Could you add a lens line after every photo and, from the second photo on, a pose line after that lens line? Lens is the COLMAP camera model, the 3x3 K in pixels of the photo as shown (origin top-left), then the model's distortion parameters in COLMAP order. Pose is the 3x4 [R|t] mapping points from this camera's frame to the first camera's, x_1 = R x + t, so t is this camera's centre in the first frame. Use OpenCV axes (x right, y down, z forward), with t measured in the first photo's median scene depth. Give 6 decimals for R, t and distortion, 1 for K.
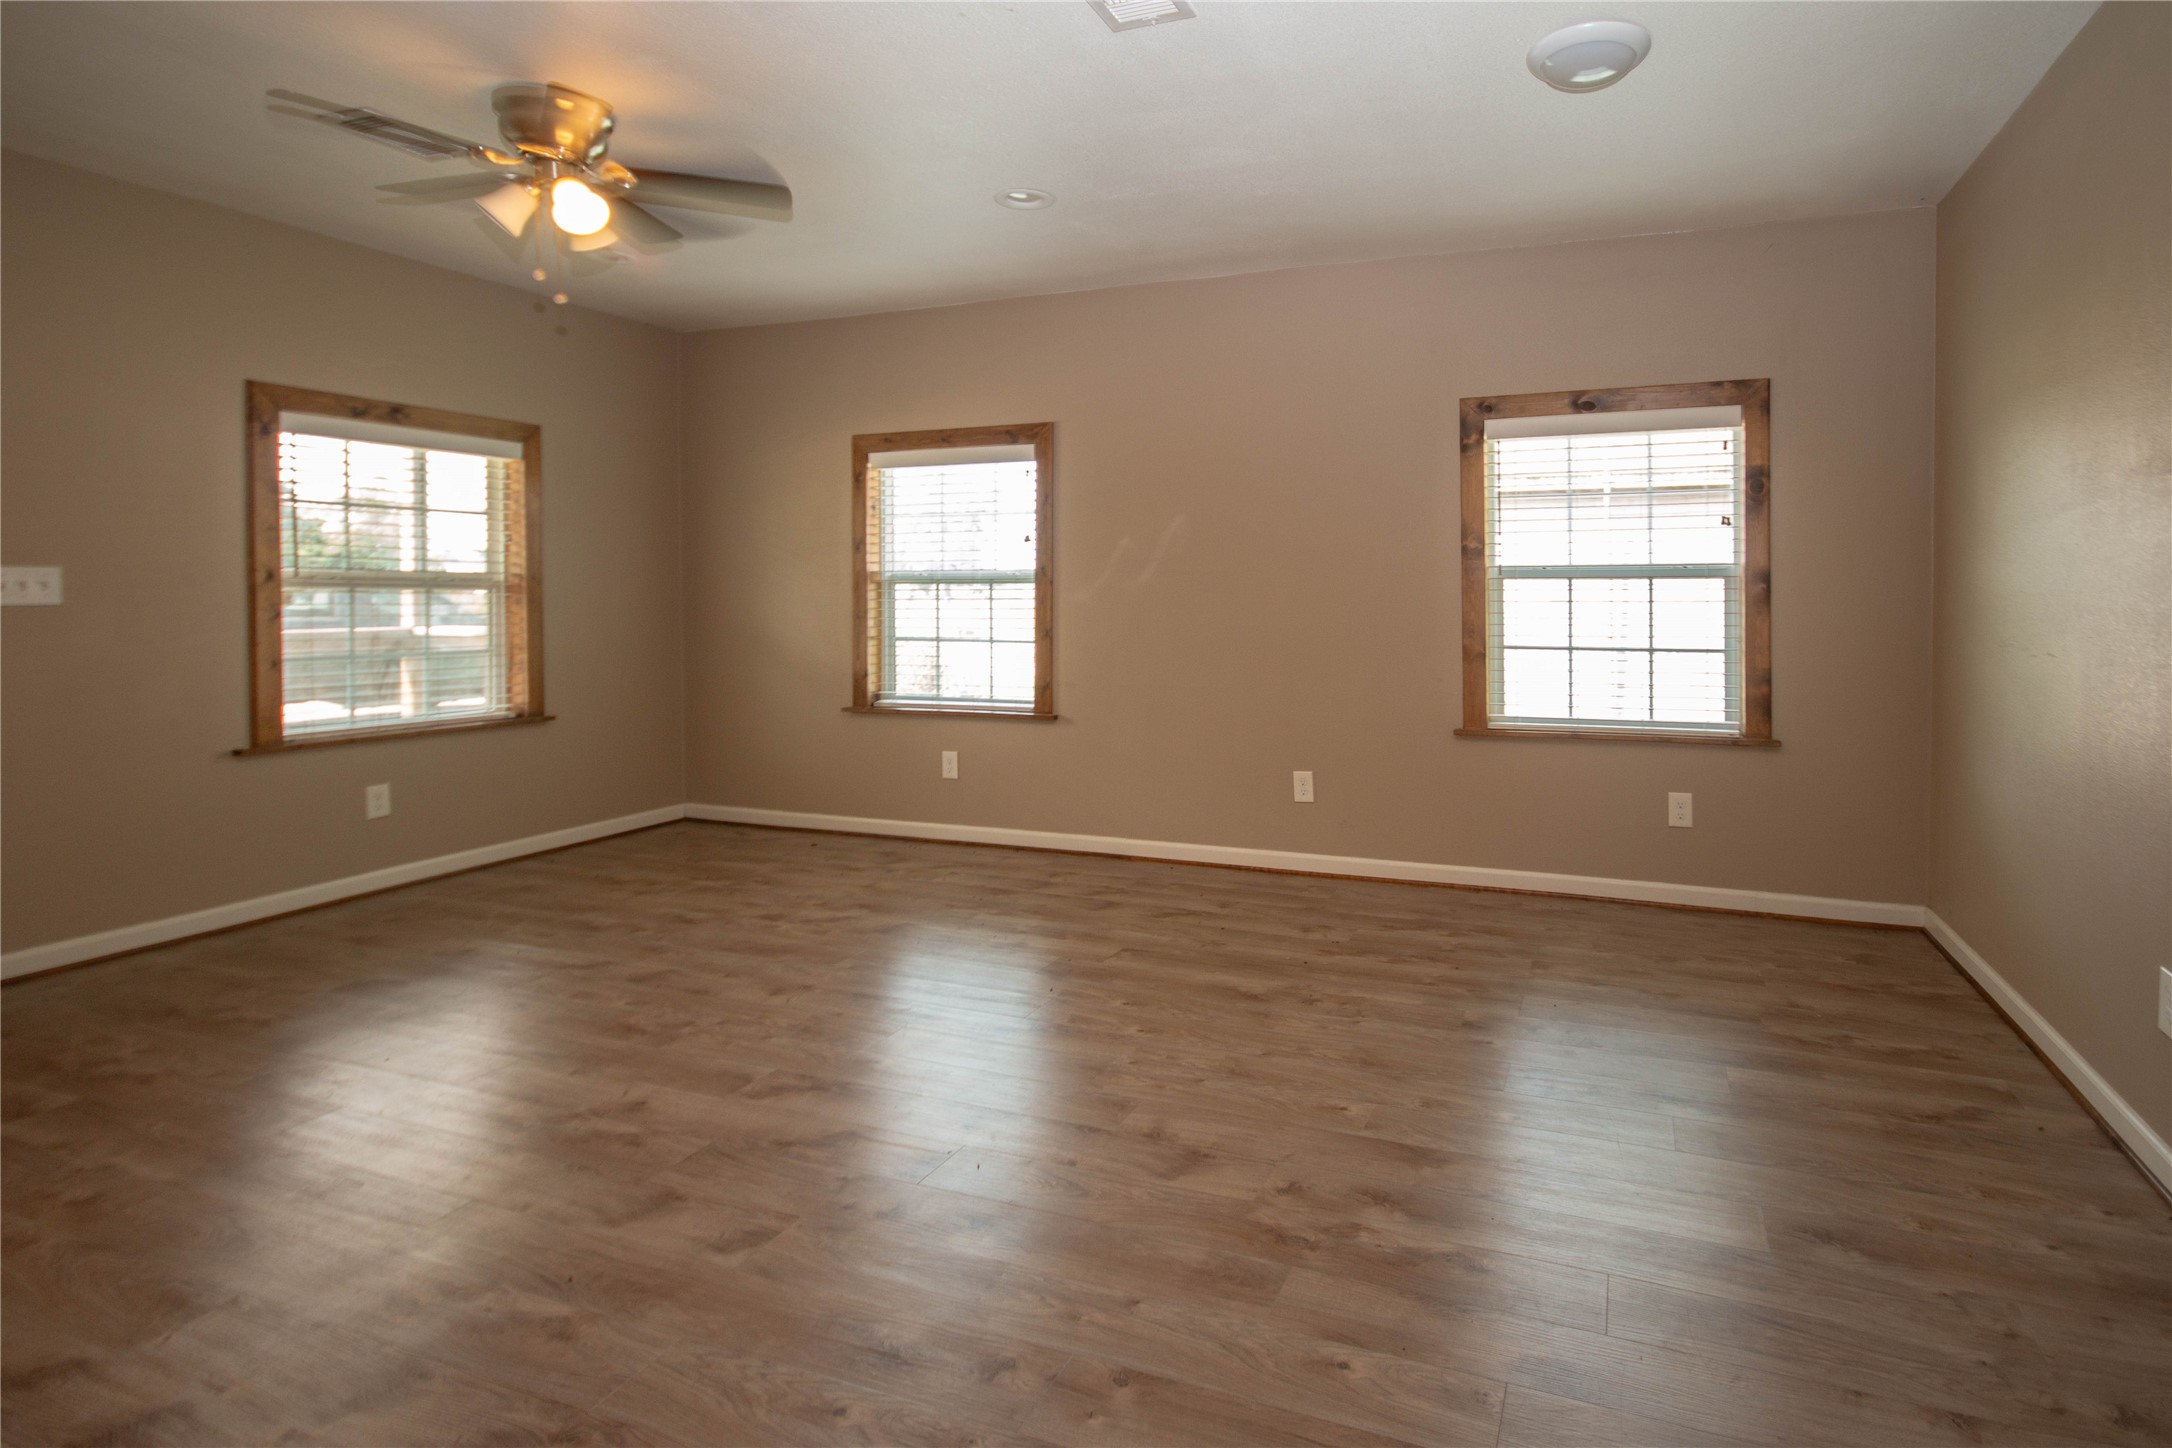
lens RADIAL K [[1058.5, 0, 1308.7], [0, 1058.5, 597.6], [0, 0, 1]] dist [-0.001447, 0.000193]
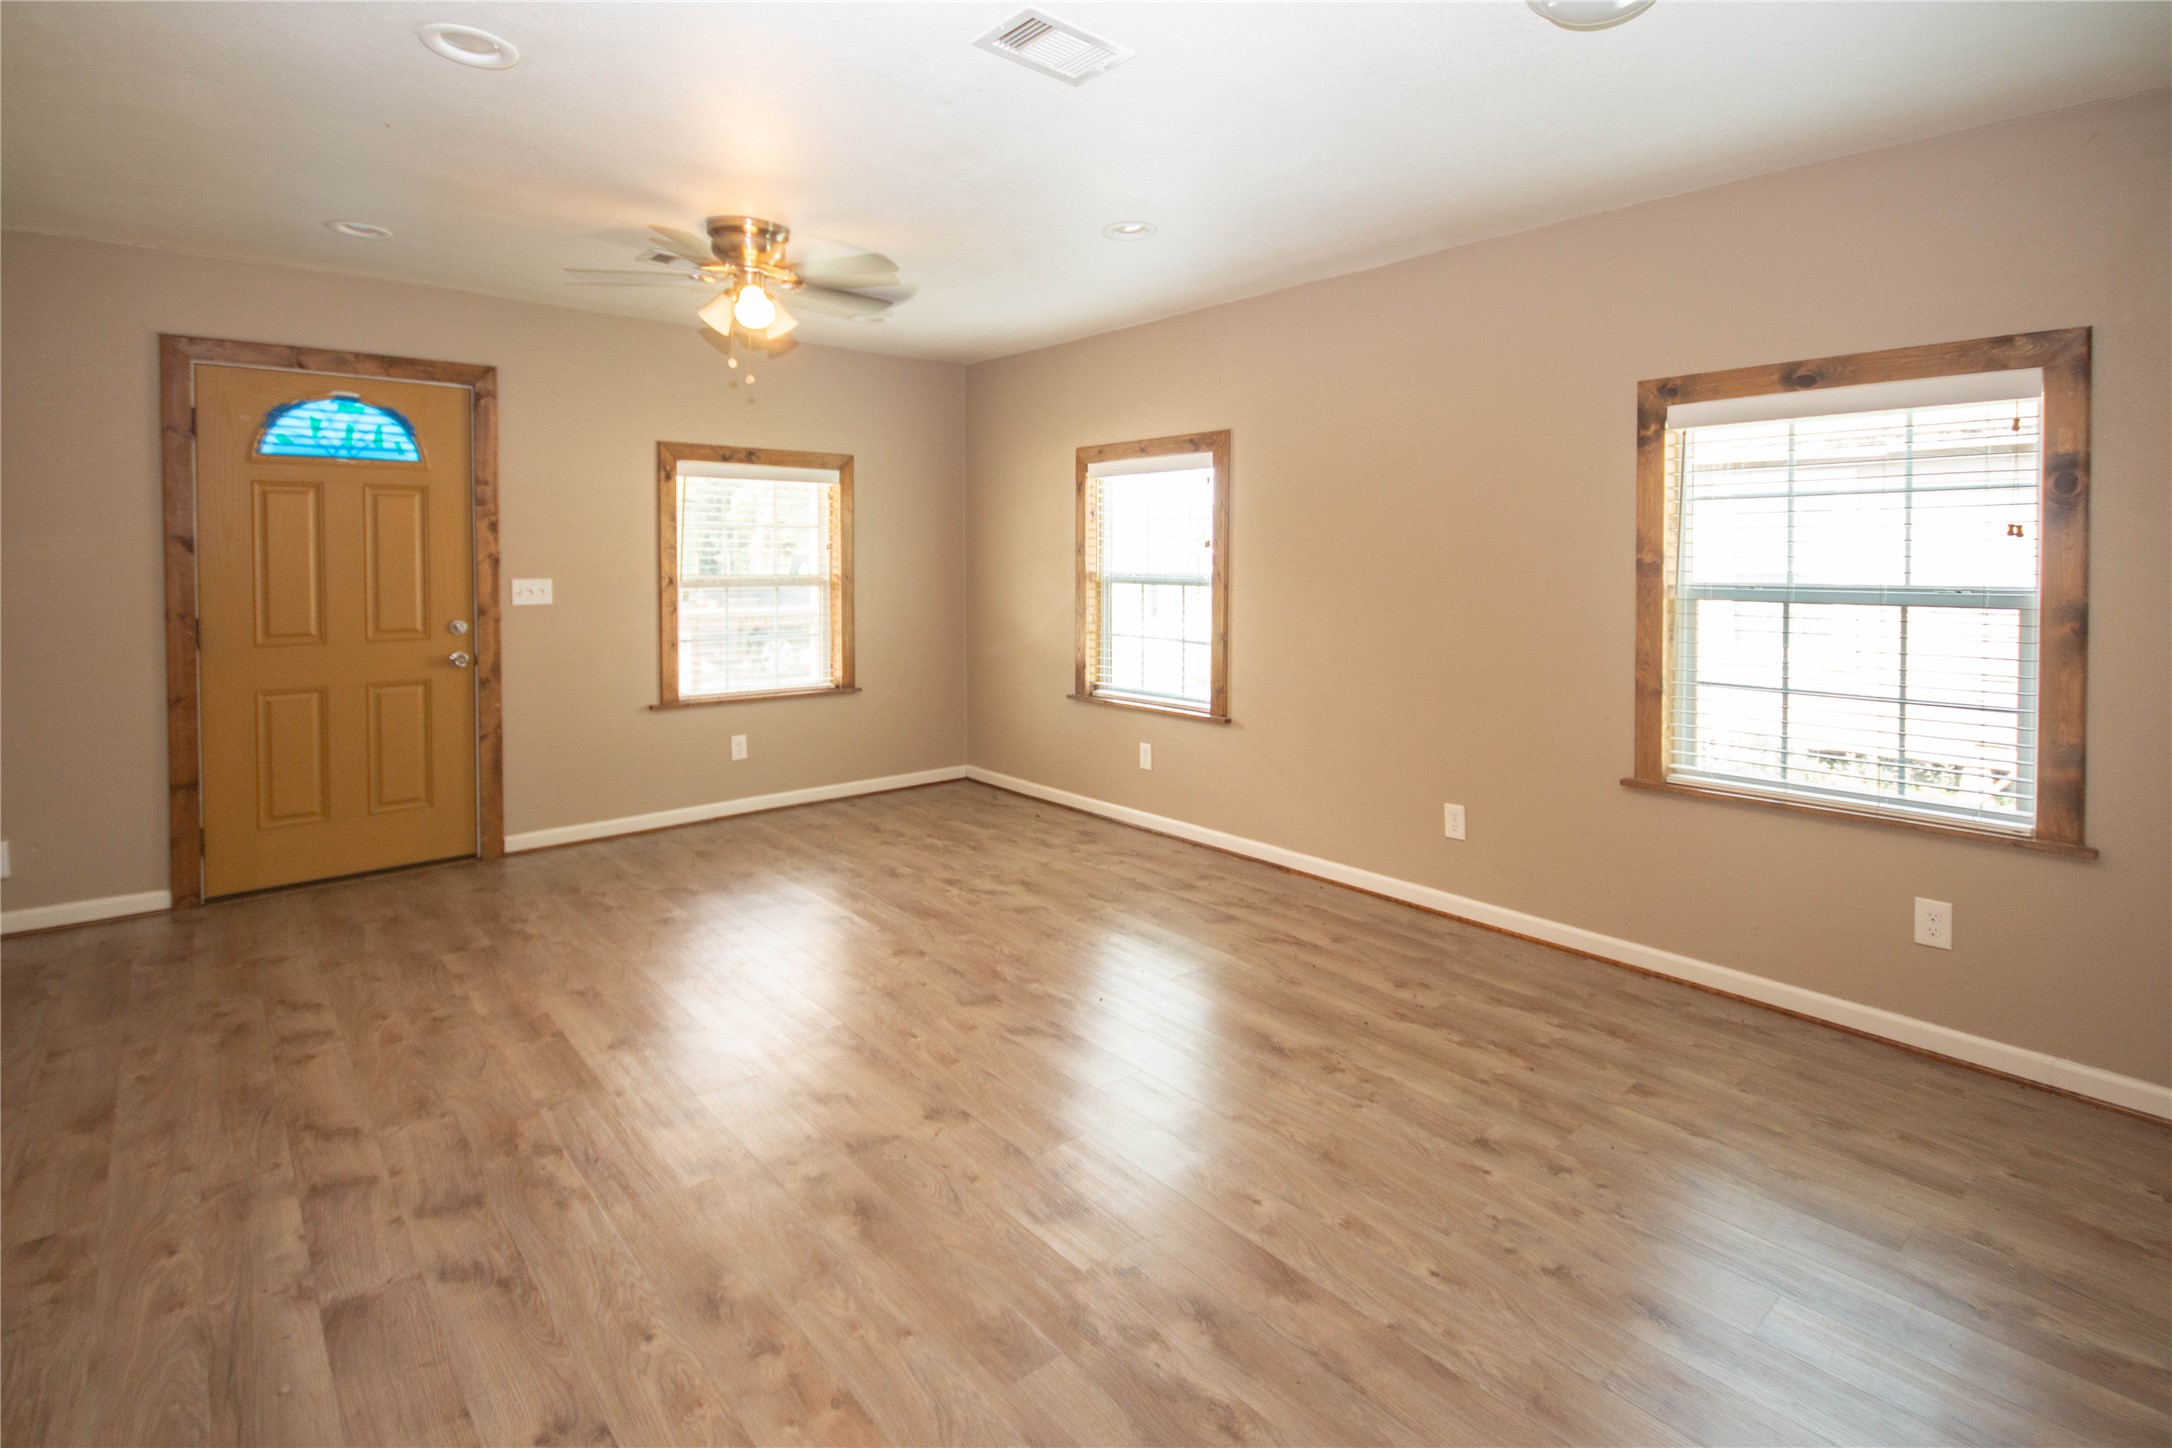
lens RADIAL K [[1077.9, 0, 1153.9], [0, 1077.9, 576.5], [0, 0, 1]] dist [0.001779, -0.001489]
pose [[0.868067, 0.013700, -0.496258, 0.237130], [-0.005435, 0.999822, 0.018094, -0.048984], [0.496417, -0.013009, 0.867987, 0.075905]]
